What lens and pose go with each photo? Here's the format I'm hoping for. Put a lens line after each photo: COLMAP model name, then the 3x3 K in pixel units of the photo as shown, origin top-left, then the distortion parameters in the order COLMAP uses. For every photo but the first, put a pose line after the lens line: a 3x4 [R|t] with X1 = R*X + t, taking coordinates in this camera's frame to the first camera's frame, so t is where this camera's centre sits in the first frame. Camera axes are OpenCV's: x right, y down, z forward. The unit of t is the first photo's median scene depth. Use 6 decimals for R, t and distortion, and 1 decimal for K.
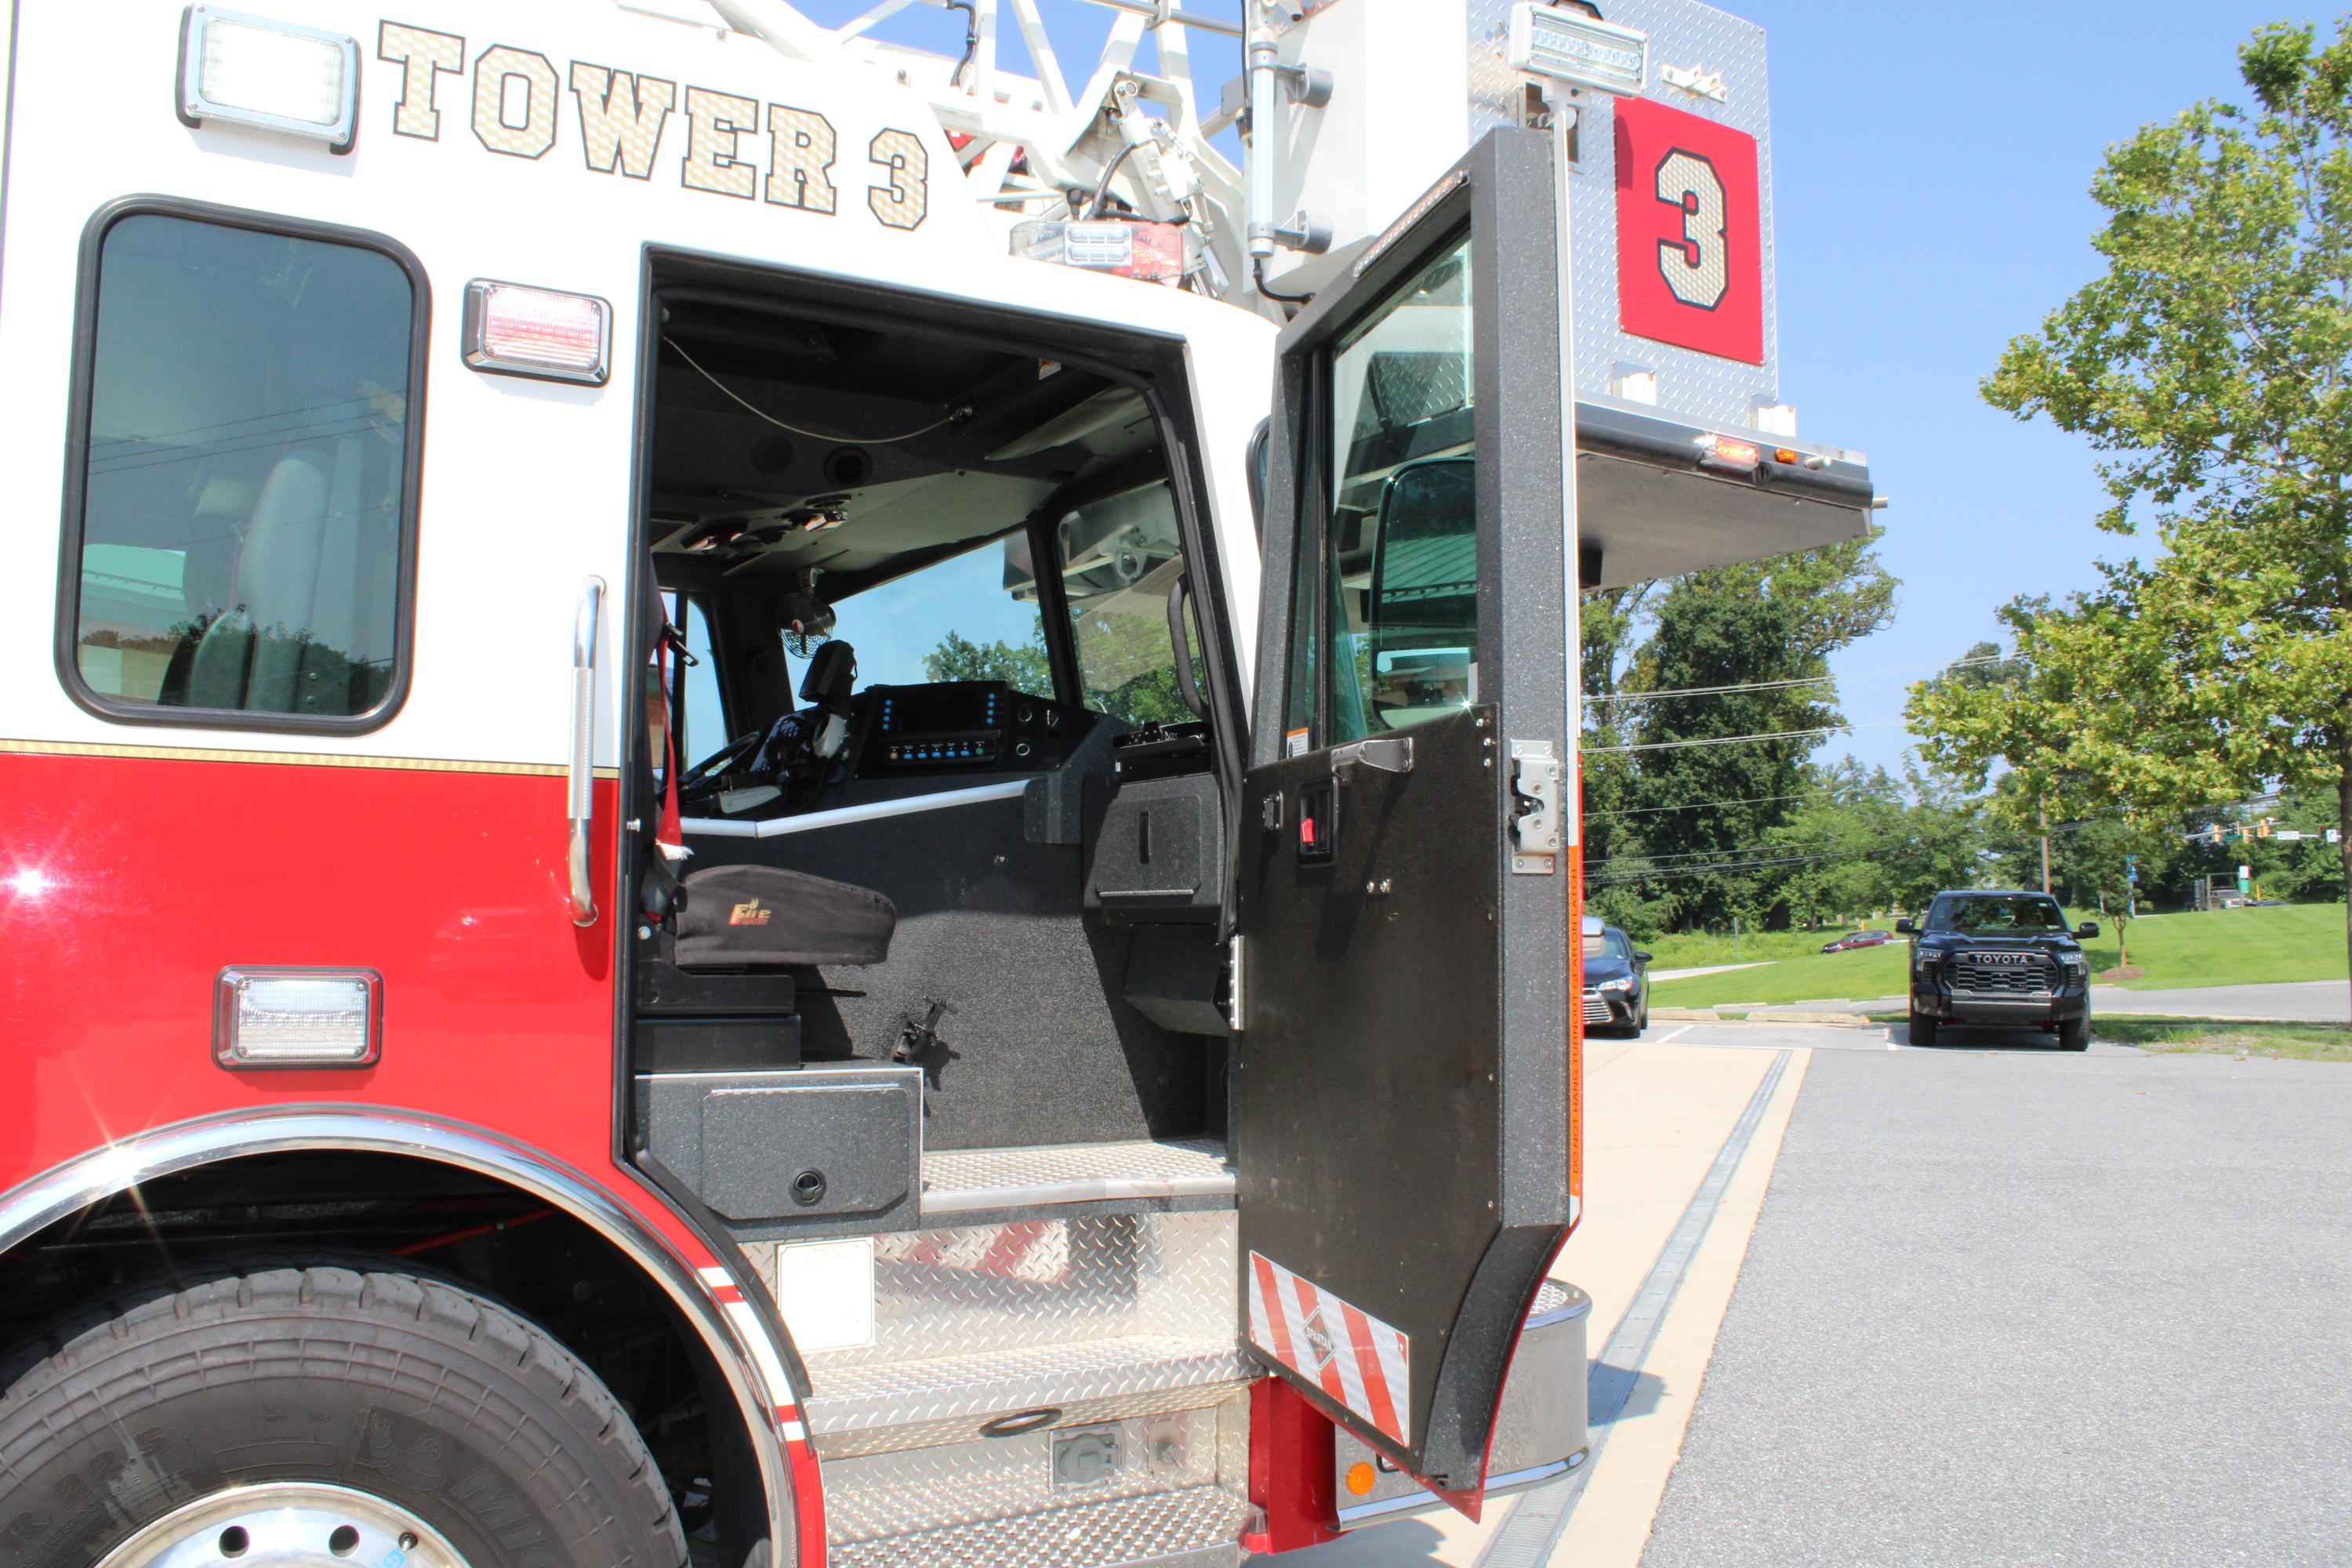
lens RADIAL K [[1990.1, 0, 1220.9], [0, 1990.1, 802.4], [0, 0, 1]] dist [-0.186837, 0.181491]
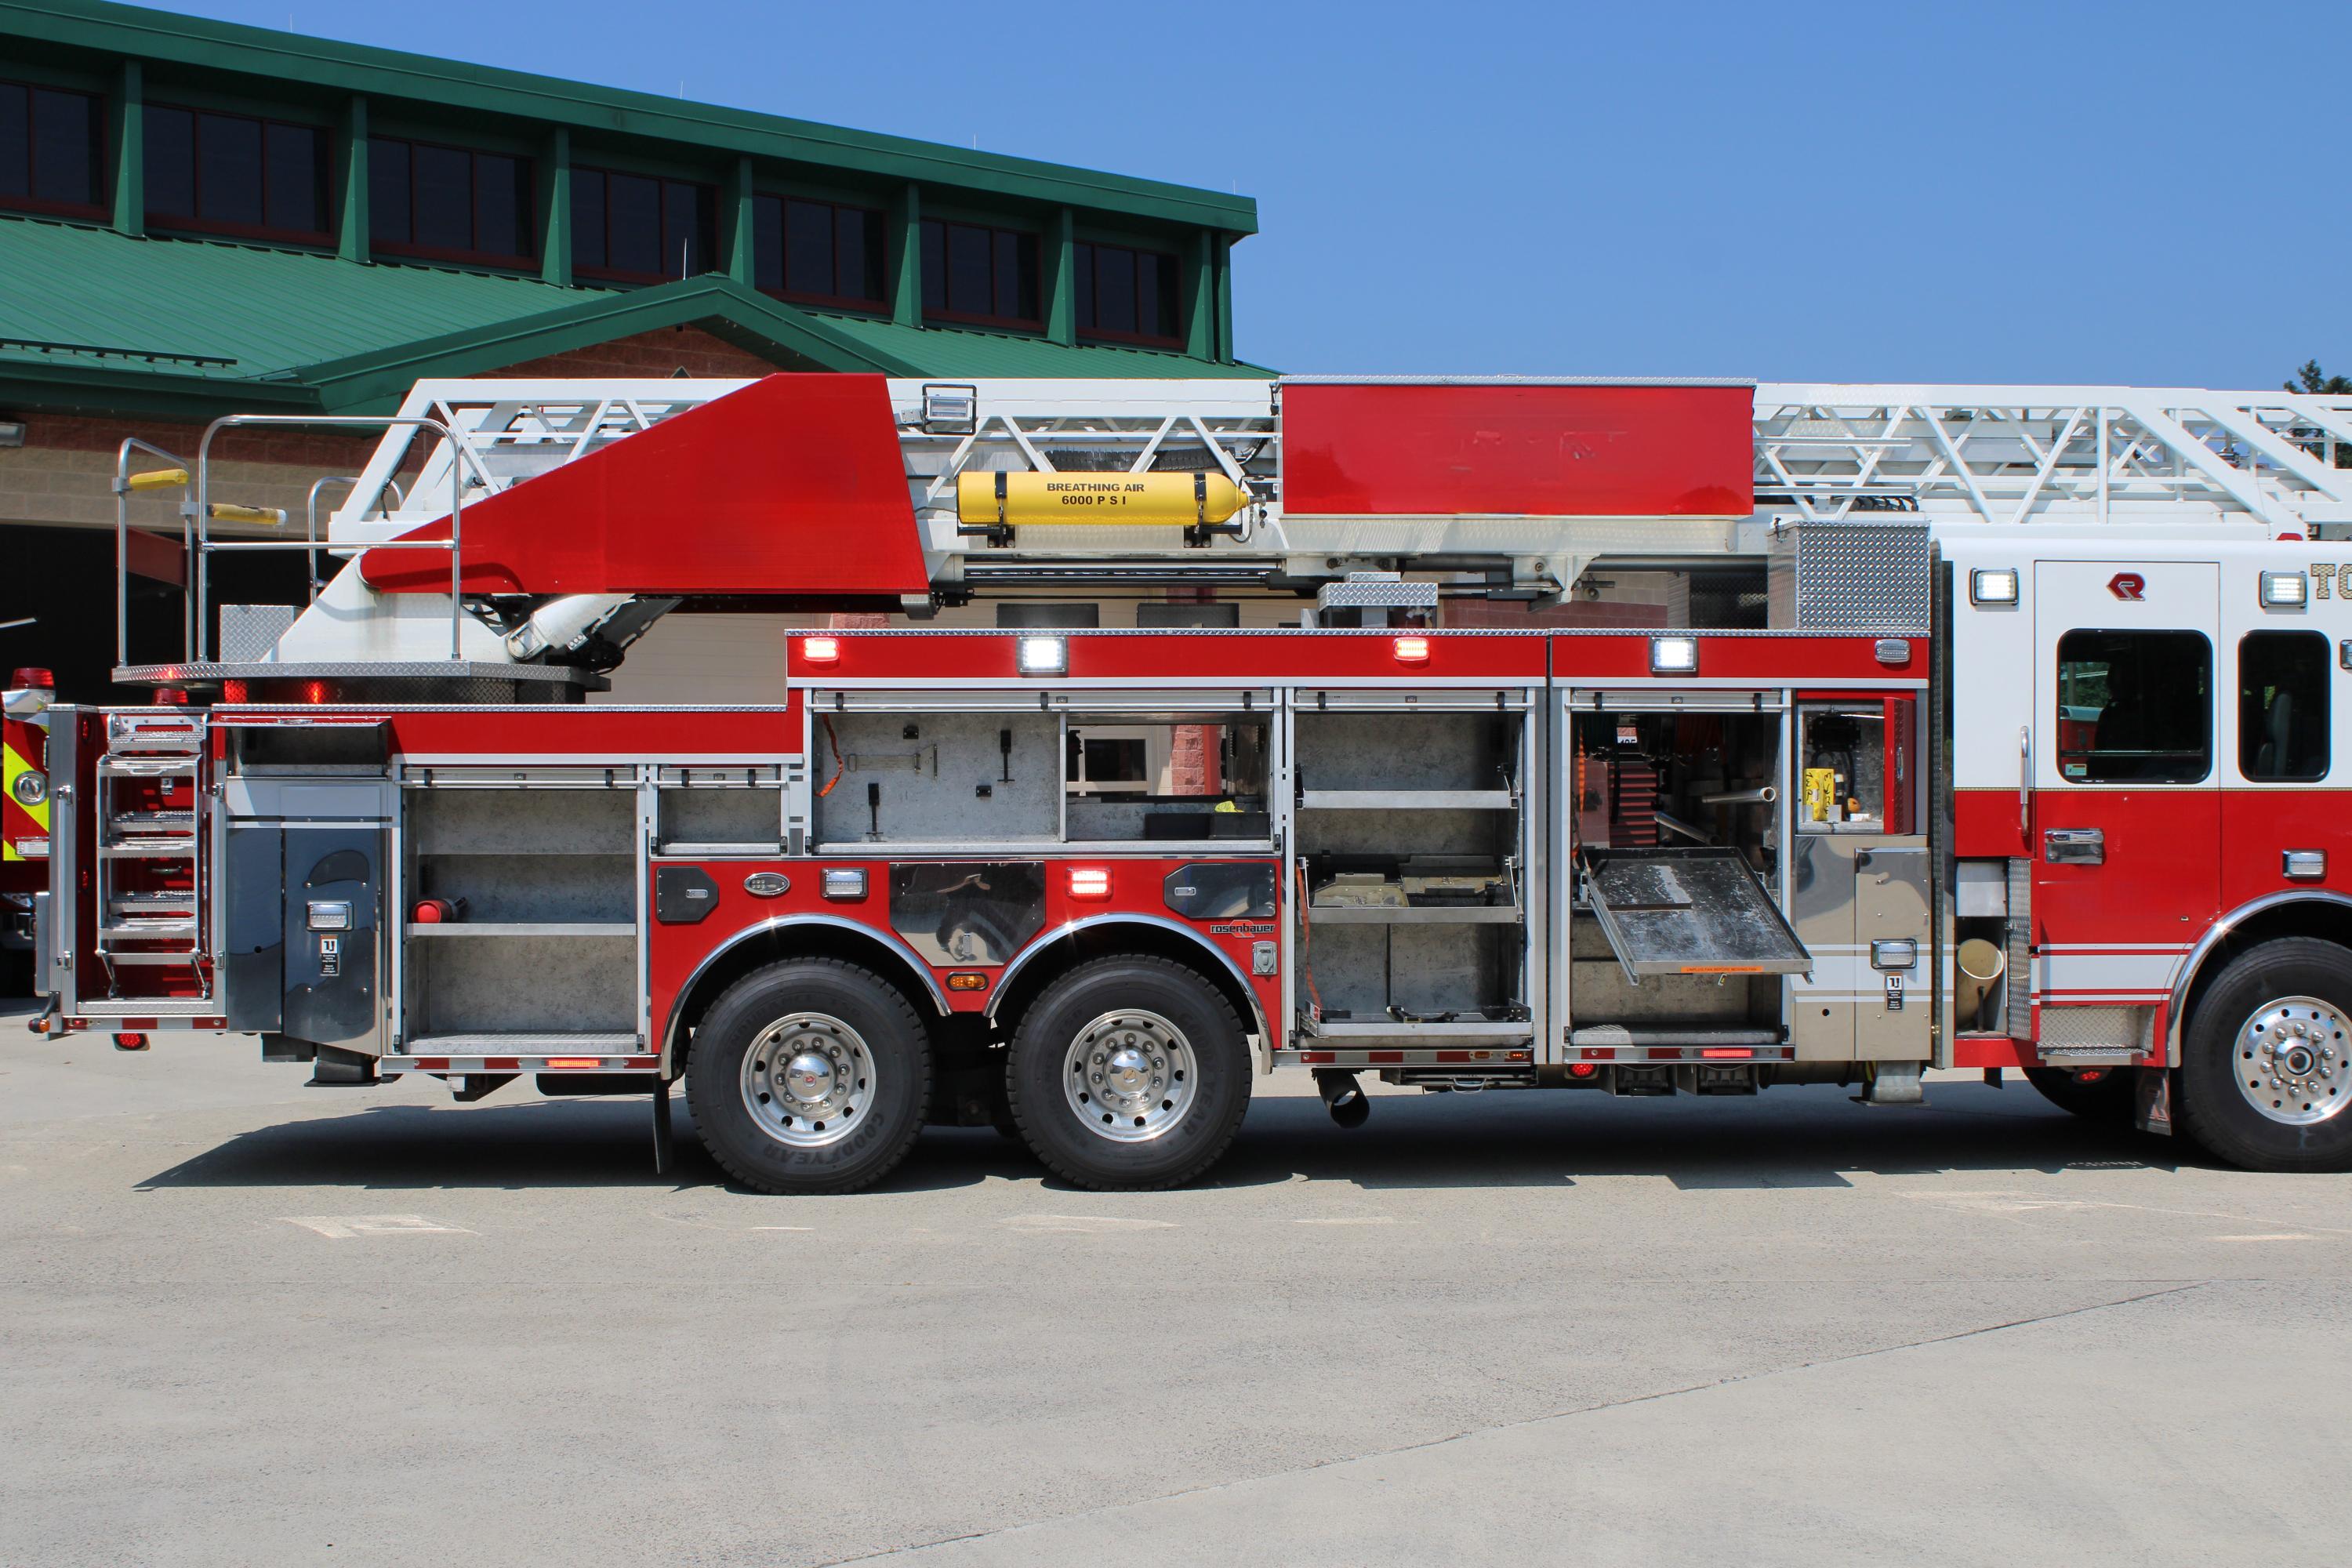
lens RADIAL K [[2837.8, 0, 1179.6], [0, 2837.8, 766.7], [0, 0, 1]] dist [-0.078540, 0.078260]
pose [[0.874364, -0.005745, -0.485237, 0.025315], [0.033601, 0.998247, 0.048728, -0.045617], [0.484106, -0.058911, 0.873024, -0.530908]]
